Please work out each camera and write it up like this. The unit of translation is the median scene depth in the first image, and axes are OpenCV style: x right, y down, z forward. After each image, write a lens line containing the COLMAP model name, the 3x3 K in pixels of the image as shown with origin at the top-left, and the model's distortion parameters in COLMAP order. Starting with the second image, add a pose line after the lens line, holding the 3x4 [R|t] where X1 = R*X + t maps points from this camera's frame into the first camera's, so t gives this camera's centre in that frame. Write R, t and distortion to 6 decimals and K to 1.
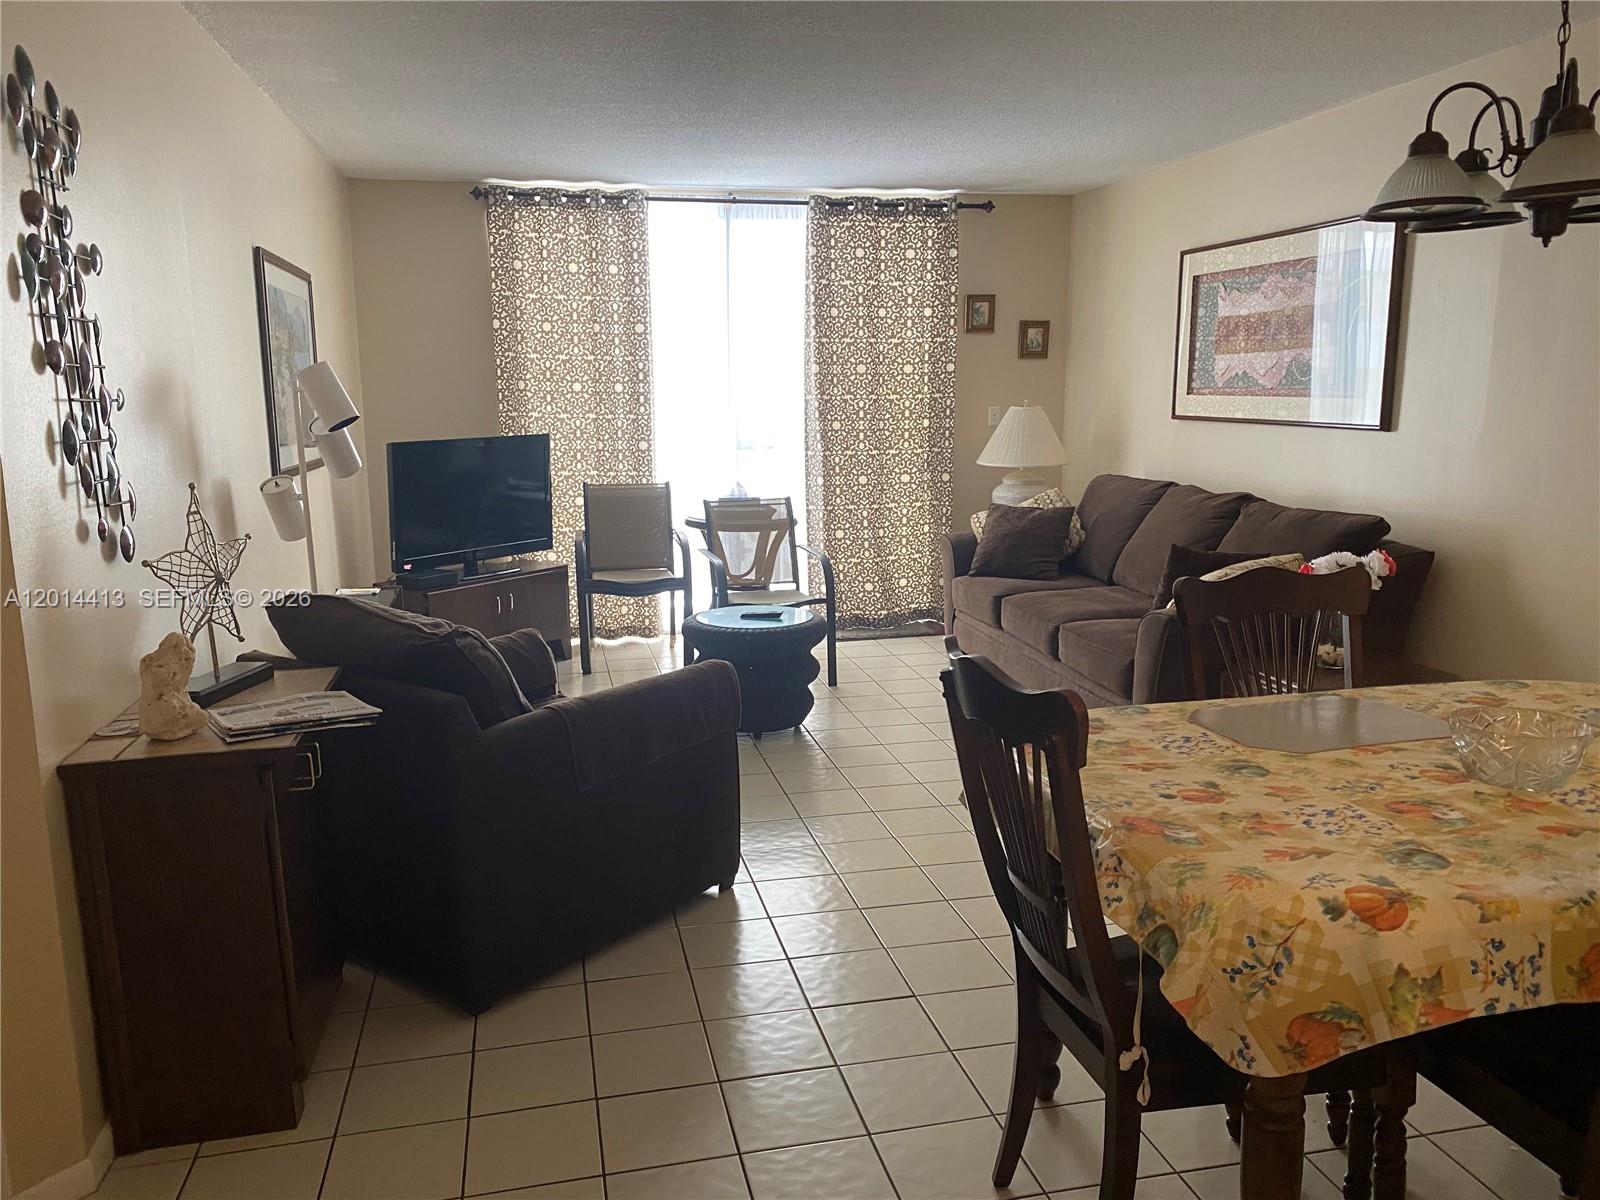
lens RADIAL K [[1226.1, 0, 801.5], [0, 1226.1, 618.9], [0, 0, 1]] dist [0.057106, -0.073838]
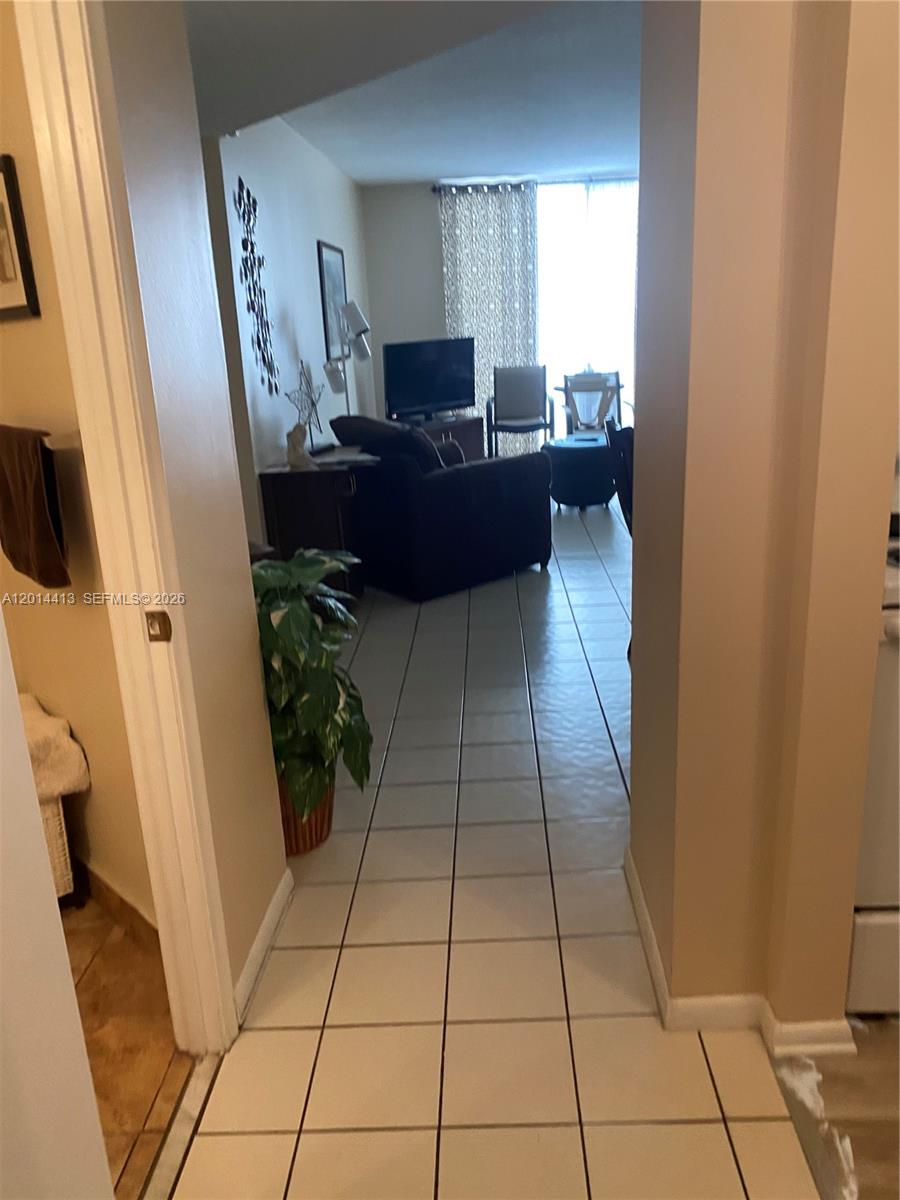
lens RADIAL K [[924.9, 0, 450.0], [0, 924.9, 600.0], [0, 0, 1]] dist [0.085504, -0.255664]
pose [[0.967726, 0.041357, -0.248586, 0.133933], [-0.009944, 0.991940, 0.126318, 0.067044], [0.251807, -0.119770, 0.960338, -0.387364]]
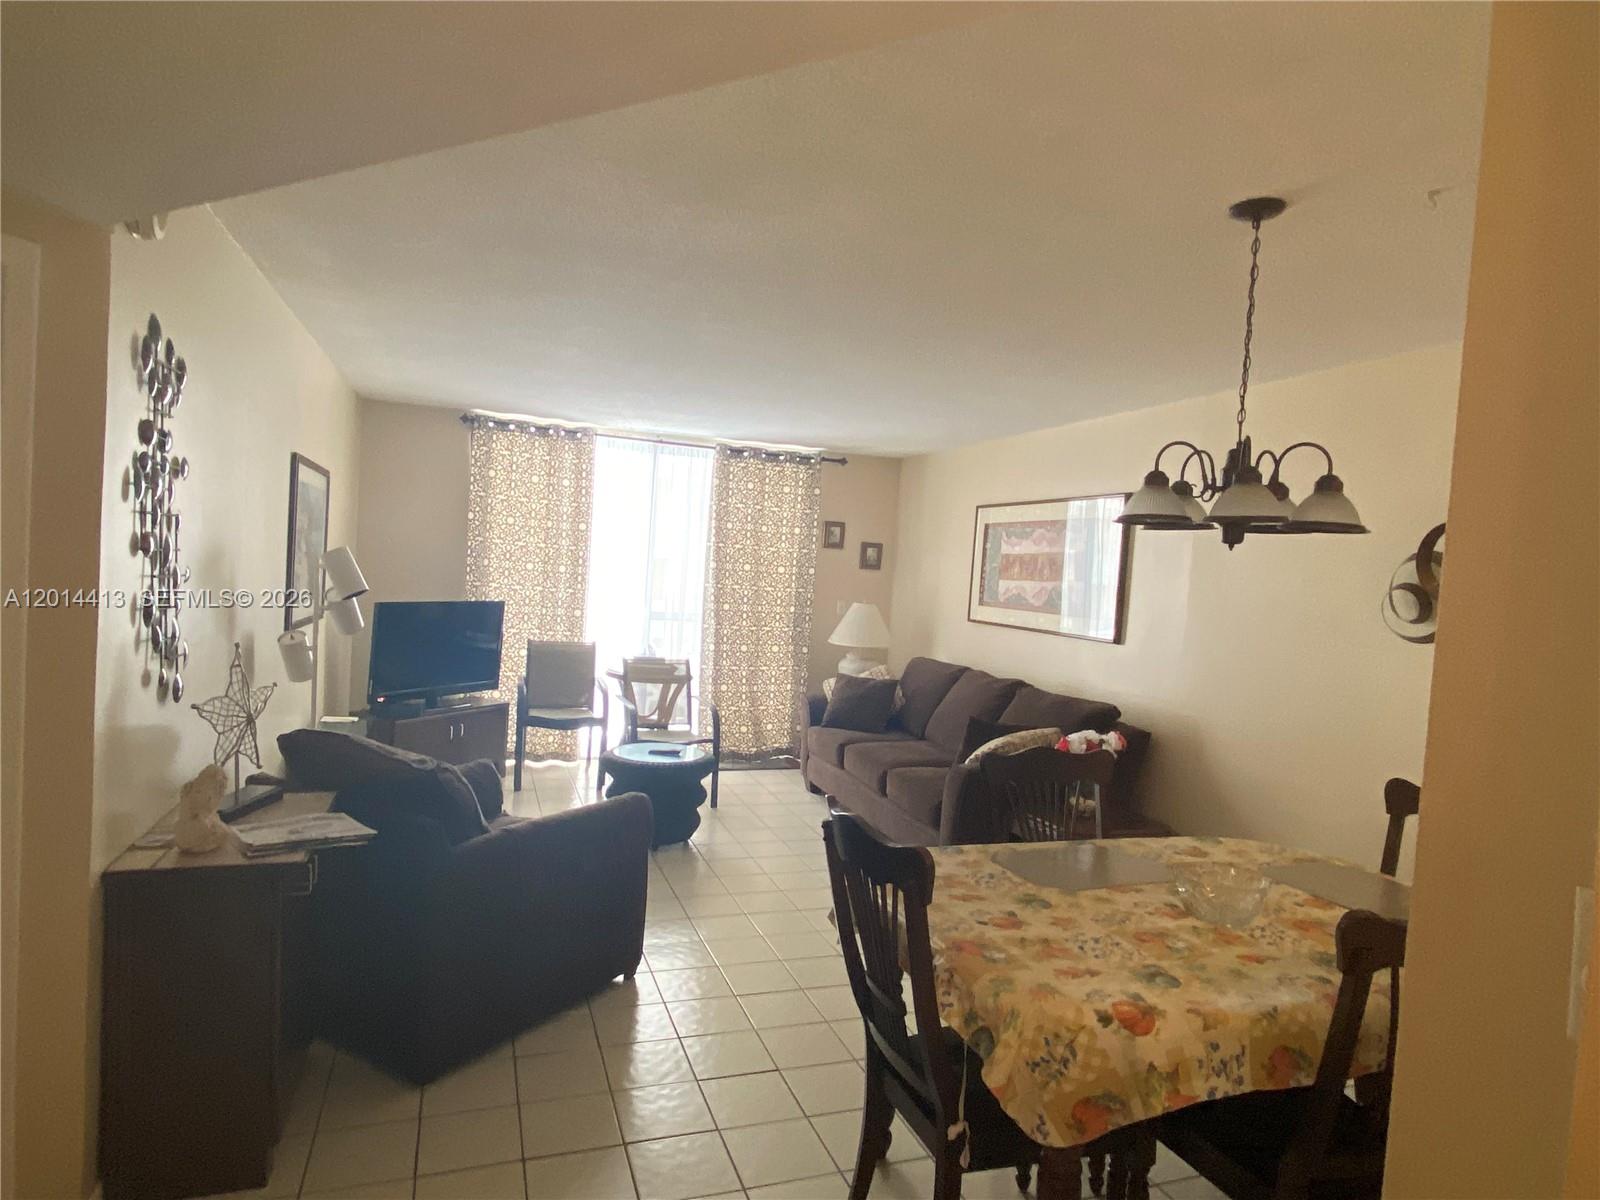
lens RADIAL K [[934.4, 0, 801.4], [0, 934.4, 609.1], [0, 0, 1]] dist [0.092360, -0.109839]
pose [[0.990200, 0.065372, 0.123409, -0.024900], [-0.047177, 0.988308, -0.144989, -0.017547], [-0.131444, 0.137747, 0.981707, -0.025140]]
